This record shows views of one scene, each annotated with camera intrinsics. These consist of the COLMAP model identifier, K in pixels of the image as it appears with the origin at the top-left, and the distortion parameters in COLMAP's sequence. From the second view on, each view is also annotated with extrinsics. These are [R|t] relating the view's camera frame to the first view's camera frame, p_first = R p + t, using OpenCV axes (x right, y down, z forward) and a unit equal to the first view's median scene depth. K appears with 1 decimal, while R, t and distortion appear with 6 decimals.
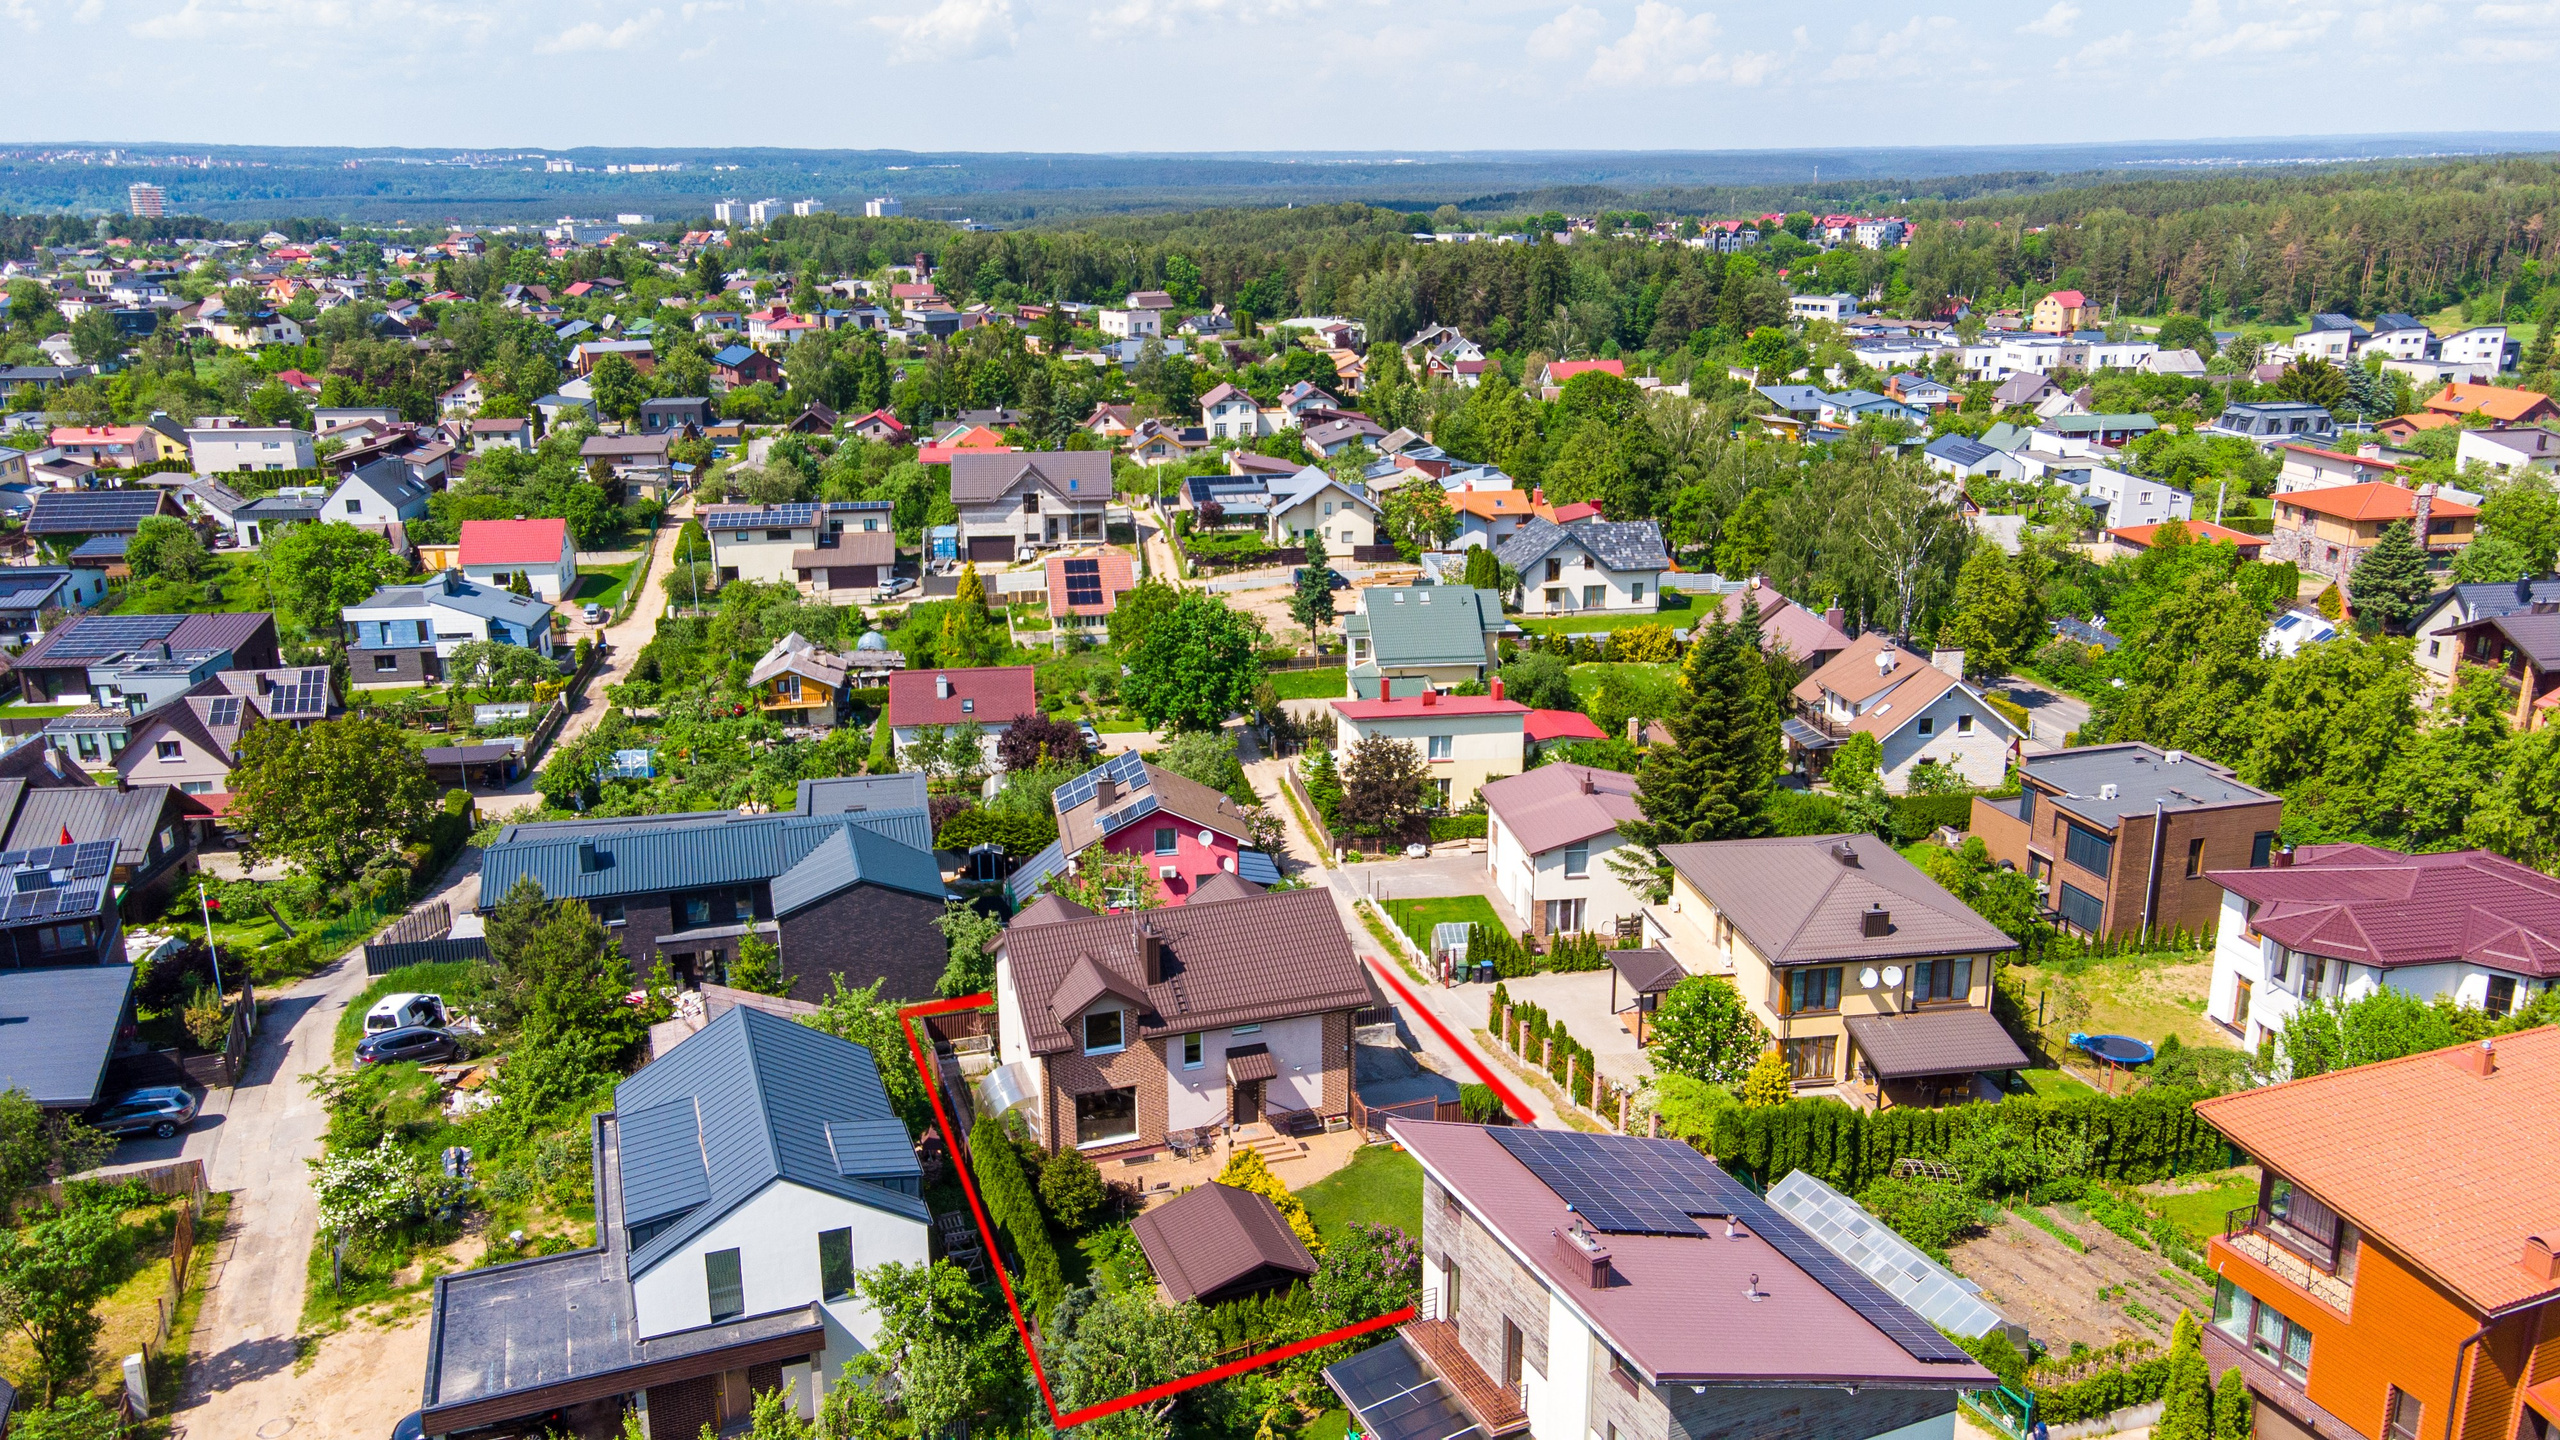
lens RADIAL K [[1950.2, 0, 1276.8], [0, 1950.2, 697.1], [0, 0, 1]] dist [0.019682, 0.093389]
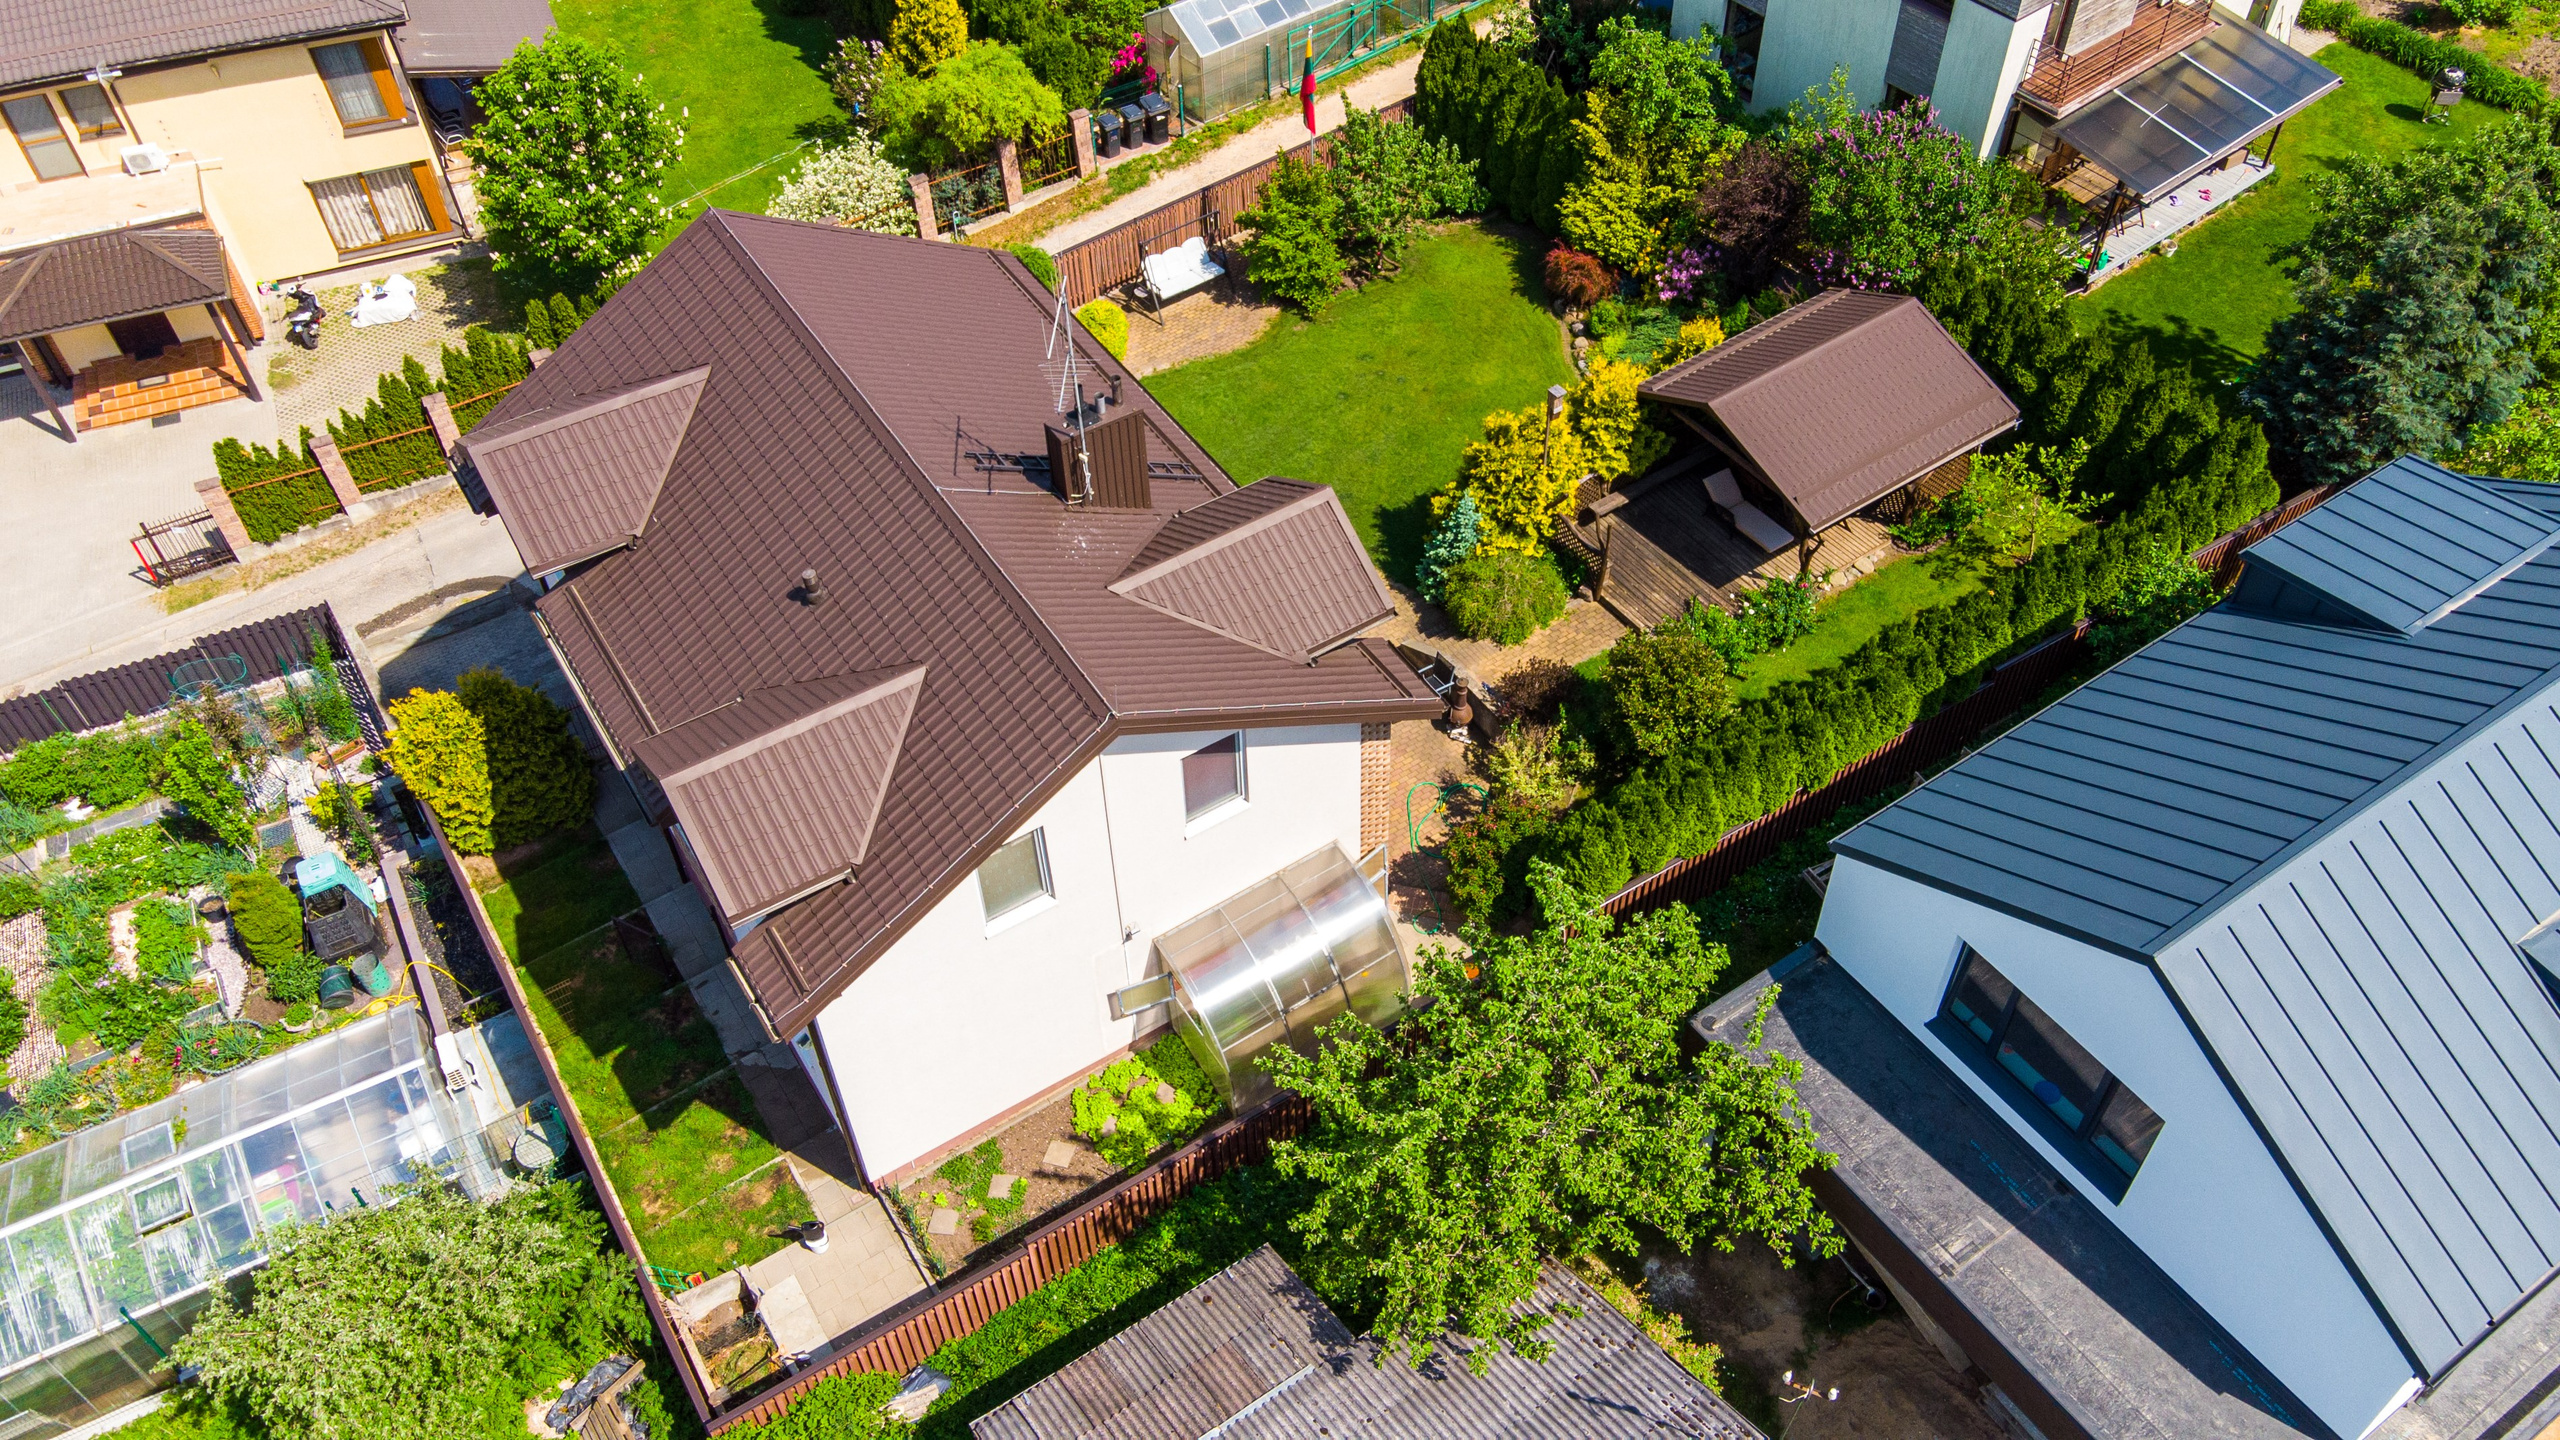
lens RADIAL K [[2044.7, 0, 1348.8], [0, 2044.7, 669.1], [0, 0, 1]] dist [0.039581, 0.068359]
pose [[-0.263710, -0.696891, 0.666933, -0.217142], [0.262582, 0.613434, 0.744815, -0.075695], [-0.928175, 0.371540, 0.021222, 0.556758]]
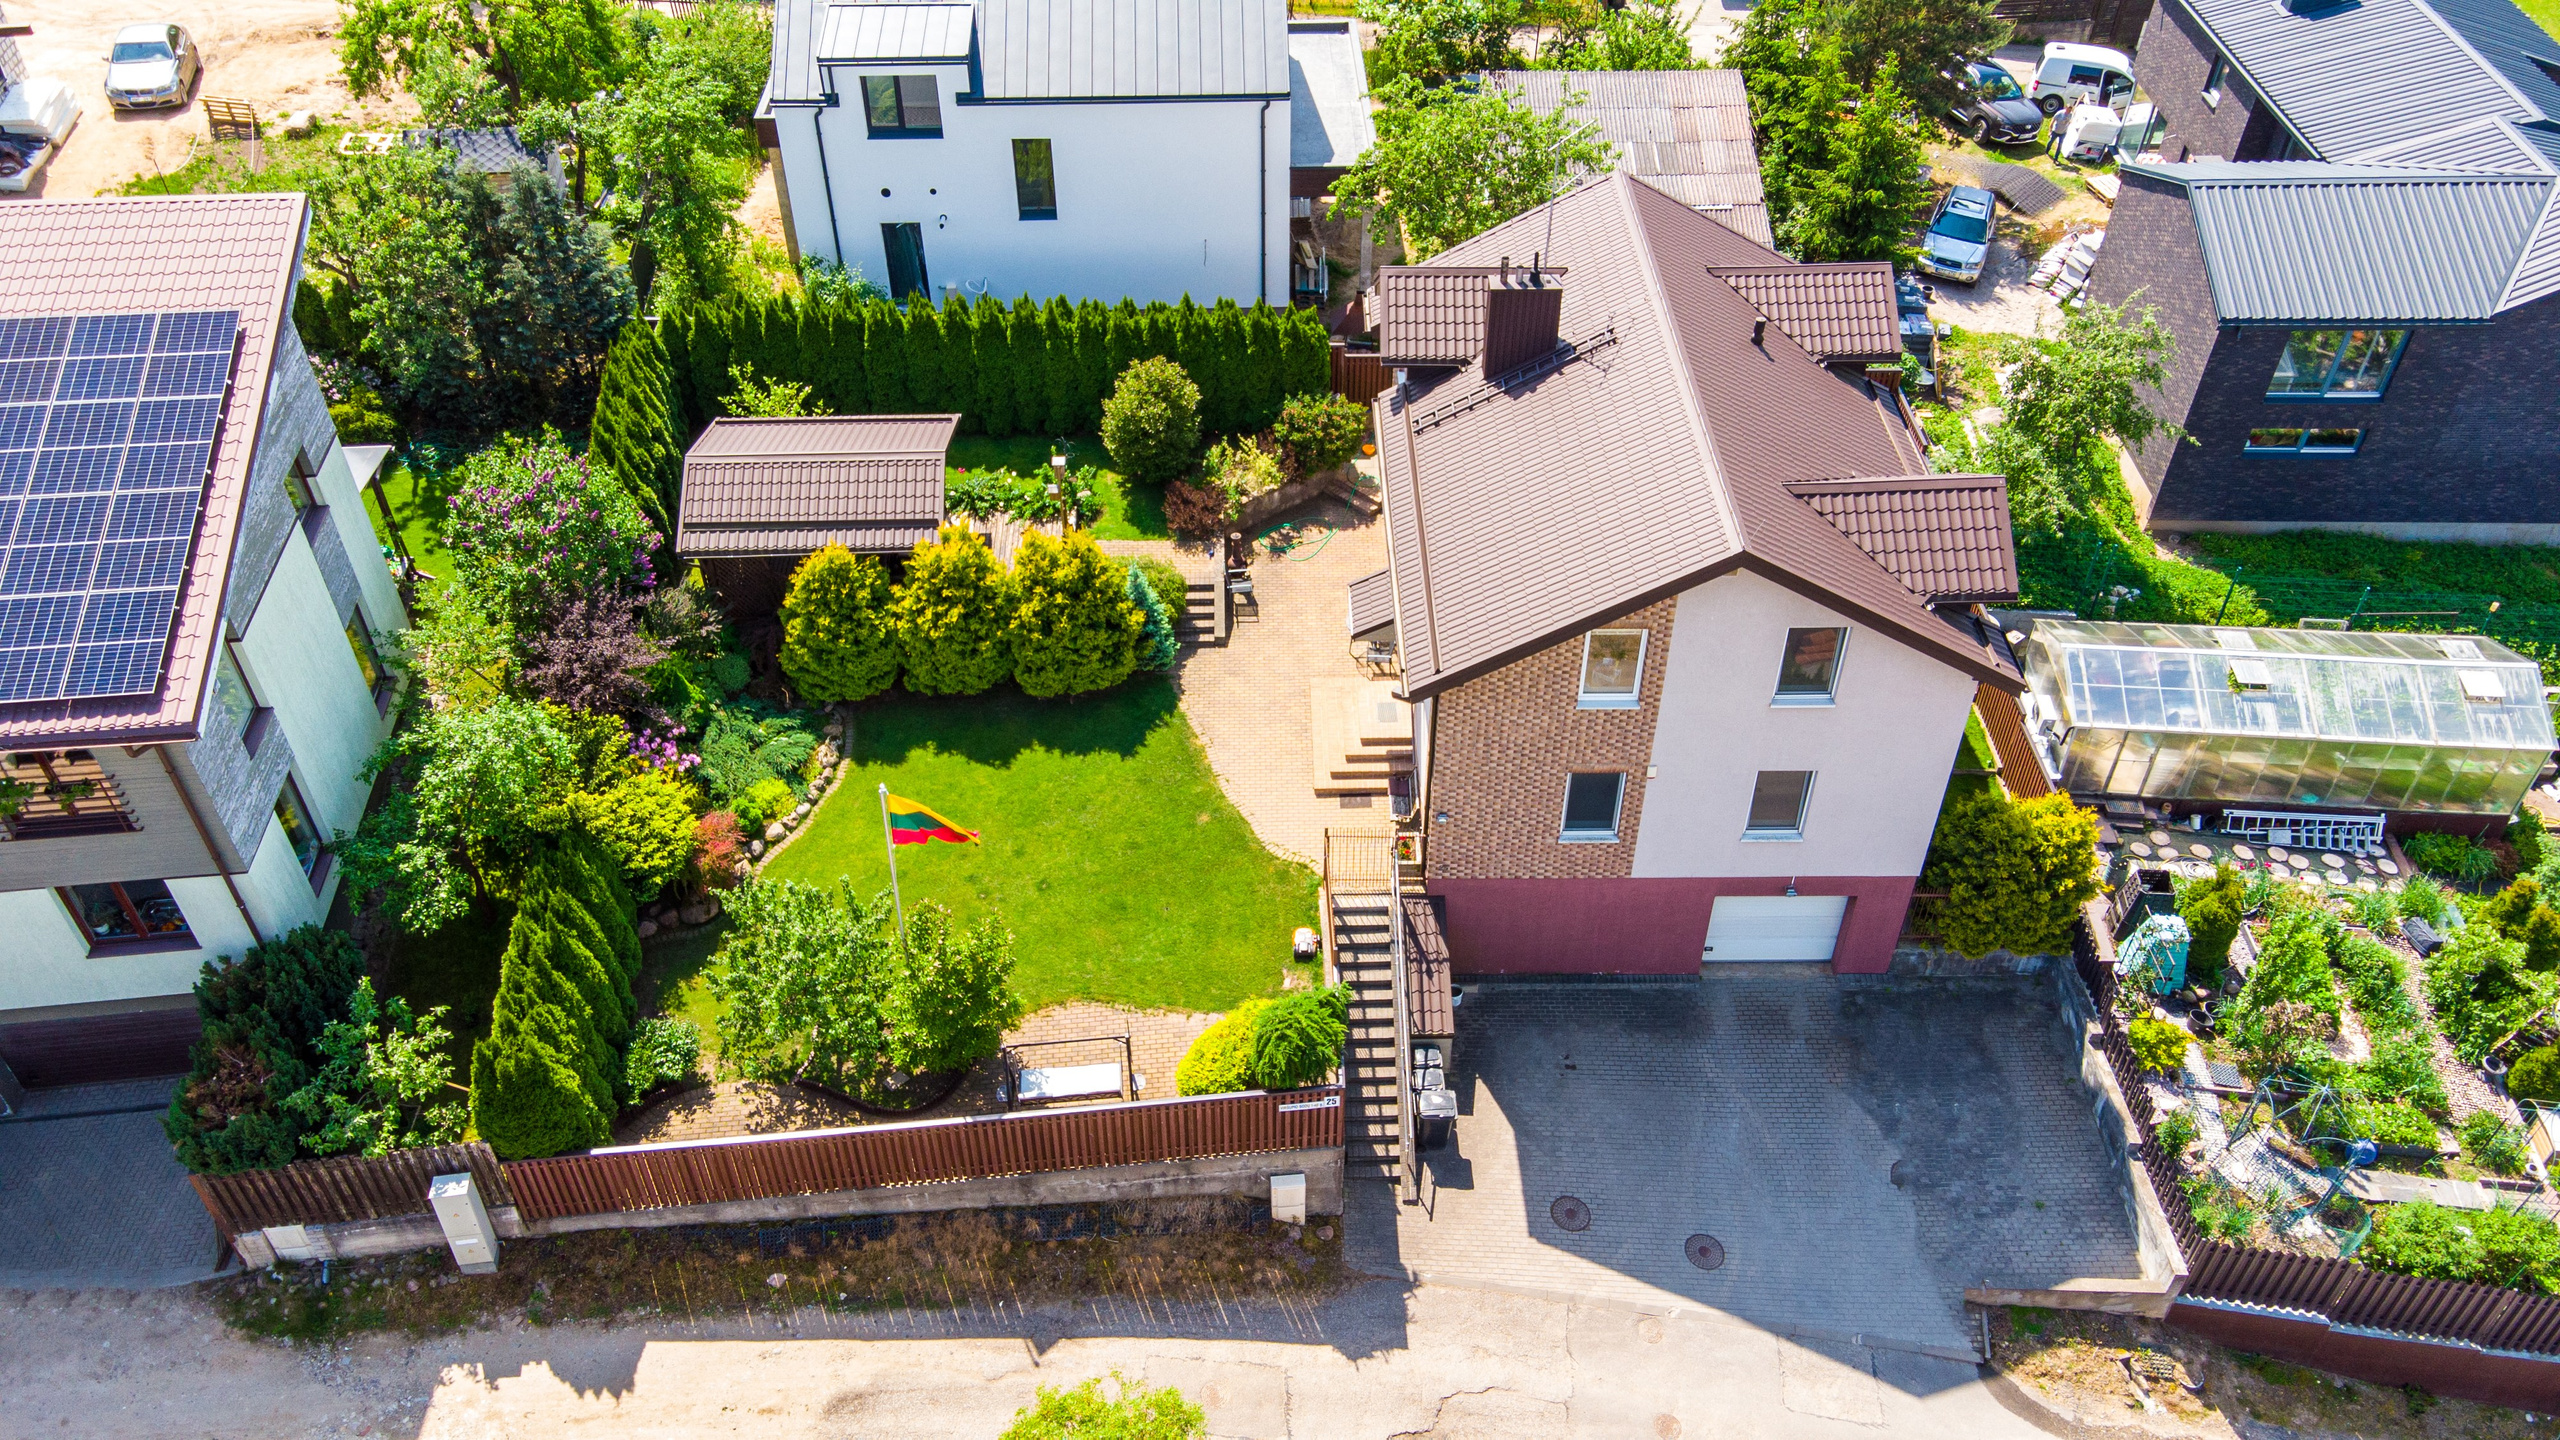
lens RADIAL K [[1950.2, 0, 1275.0], [0, 1950.2, 708.8], [0, 0, 1]] dist [0.019682, 0.093389]
pose [[-0.307150, 0.625394, -0.717315, 0.214232], [-0.255754, 0.671776, 0.695203, -0.076065], [0.916651, 0.396988, -0.046389, 0.581986]]
